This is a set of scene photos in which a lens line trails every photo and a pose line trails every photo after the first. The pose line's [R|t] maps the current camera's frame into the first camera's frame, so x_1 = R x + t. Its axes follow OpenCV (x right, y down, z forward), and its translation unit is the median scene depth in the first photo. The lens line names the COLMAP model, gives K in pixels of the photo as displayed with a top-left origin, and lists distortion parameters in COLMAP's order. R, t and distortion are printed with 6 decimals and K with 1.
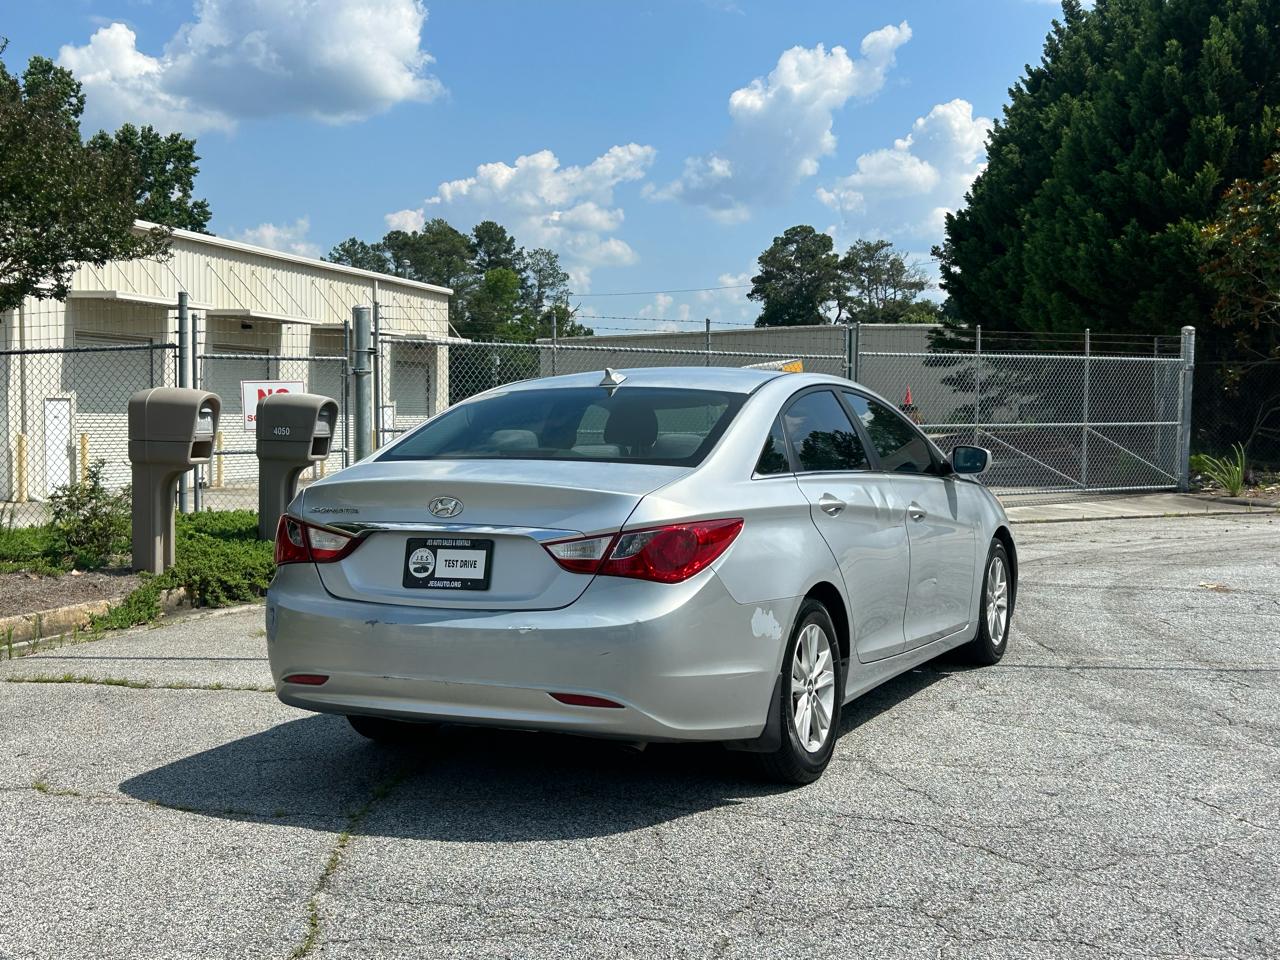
lens RADIAL K [[1644.7, 0, 640.0], [0, 1644.7, 480.0], [0, 0, 1]] dist [0.197321, -0.627922]
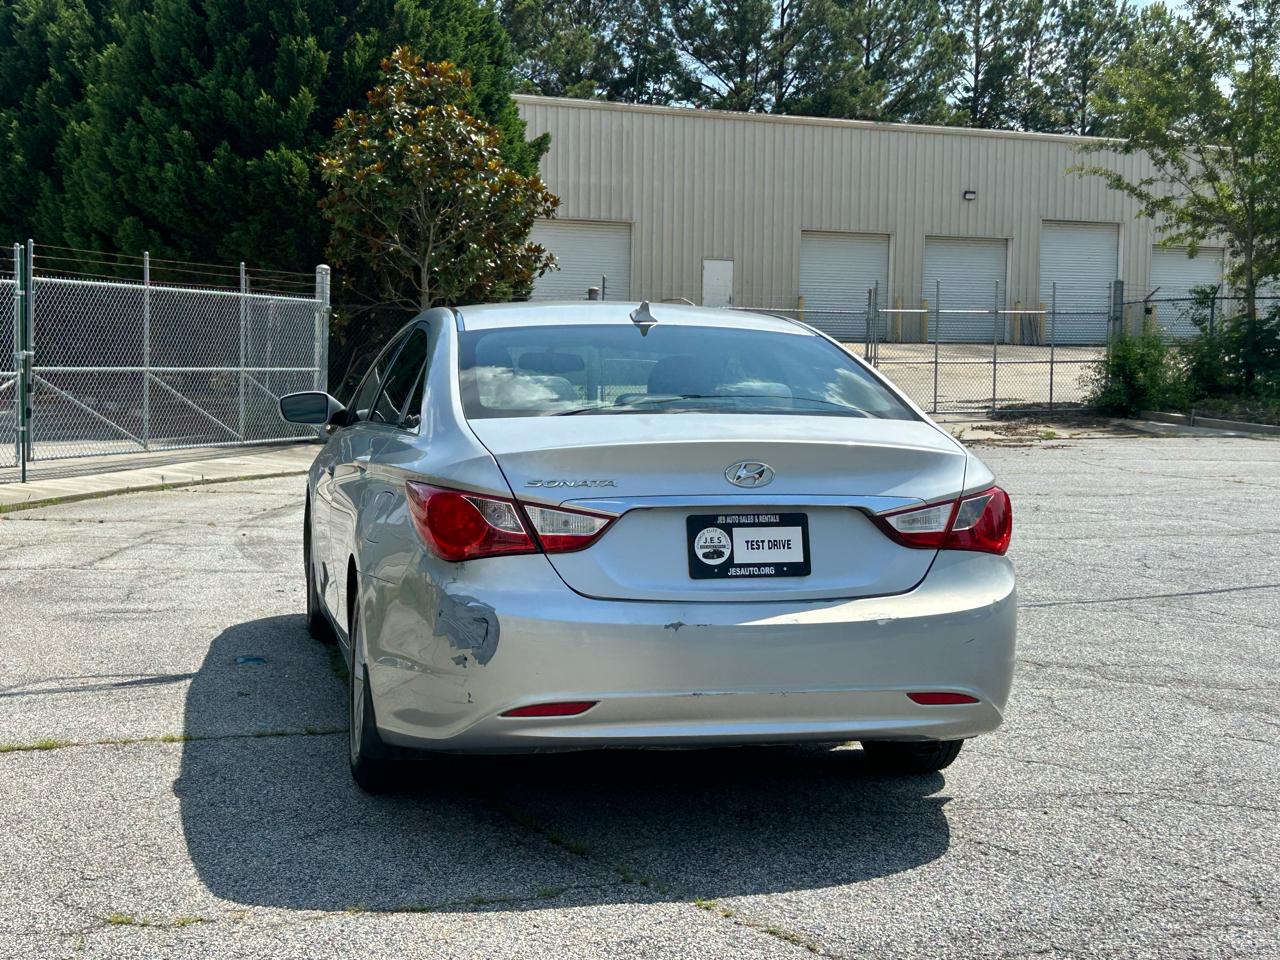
lens RADIAL K [[1823.1, 0, 635.5], [0, 1823.1, 487.6], [0, 0, 1]] dist [0.201962, -0.694561]
pose [[0.788858, -0.030366, 0.613825, -0.144251], [0.011094, 0.999319, 0.035180, -0.001796], [-0.614475, -0.020942, 0.788658, 0.070248]]
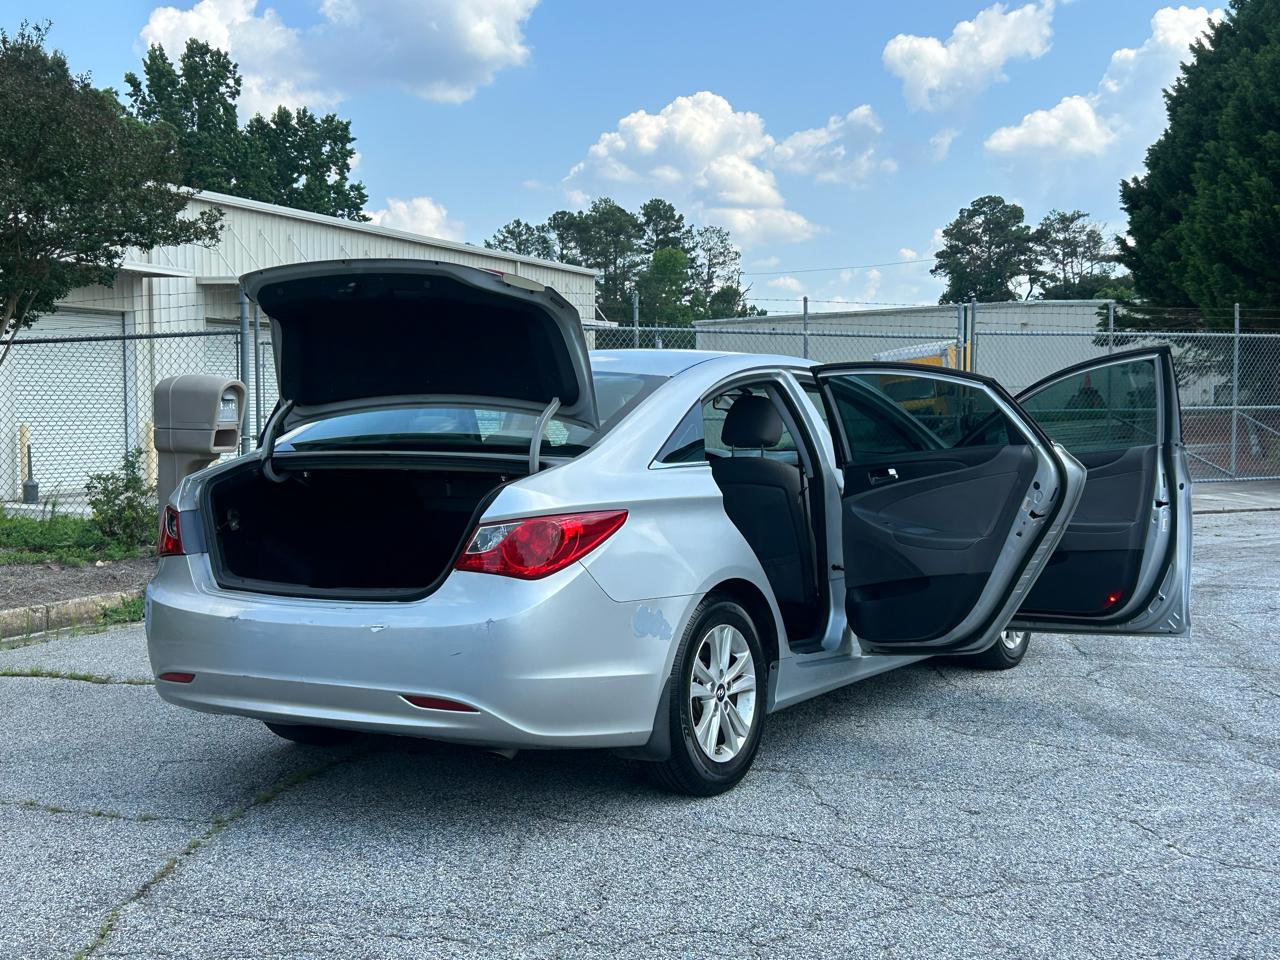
lens RADIAL K [[1719.0, 0, 641.2], [0, 1719.0, 484.8], [0, 0, 1]] dist [0.217348, -0.763015]
pose [[0.994315, 0.000436, -0.106478, 0.036781], [0.000576, 0.999955, 0.009473, -0.000166], [0.106478, -0.009481, 0.994270, 0.006850]]
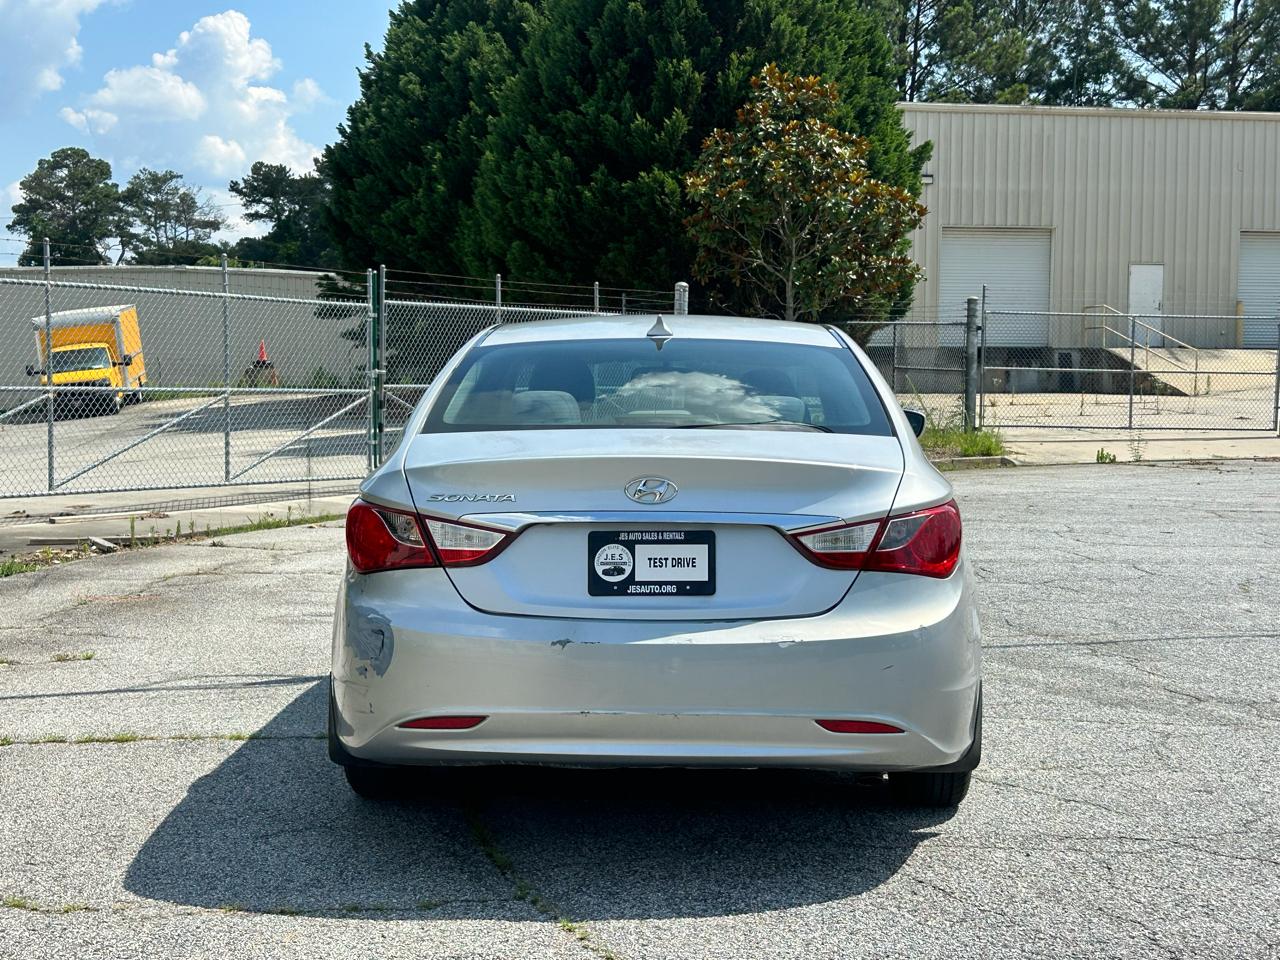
lens RADIAL K [[1823.1, 0, 635.5], [0, 1823.1, 487.6], [0, 0, 1]] dist [0.201962, -0.694561]
pose [[0.918006, -0.019010, 0.396110, -0.095911], [0.009783, 0.999632, 0.025301, -0.001397], [-0.396445, -0.019351, 0.917854, 0.043781]]
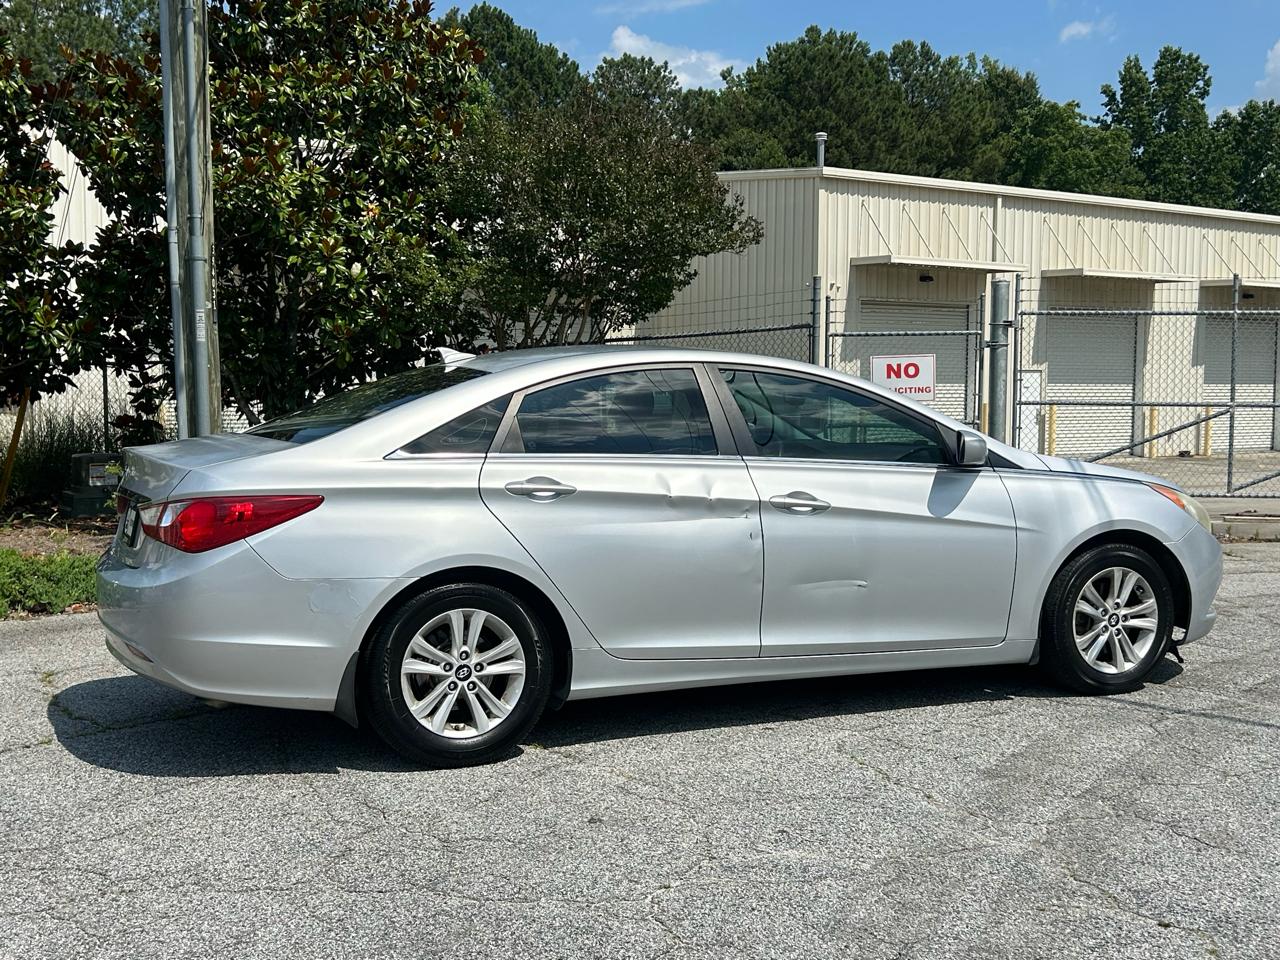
lens RADIAL K [[1543.3, 0, 640.0], [0, 1543.3, 485.6], [0, 0, 1]] dist [0.165322, -0.470623]
pose [[0.752891, 0.045952, -0.656539, 0.177841], [-0.028653, 0.998902, 0.037057, -0.005188], [0.657521, -0.009089, 0.753381, 0.085473]]
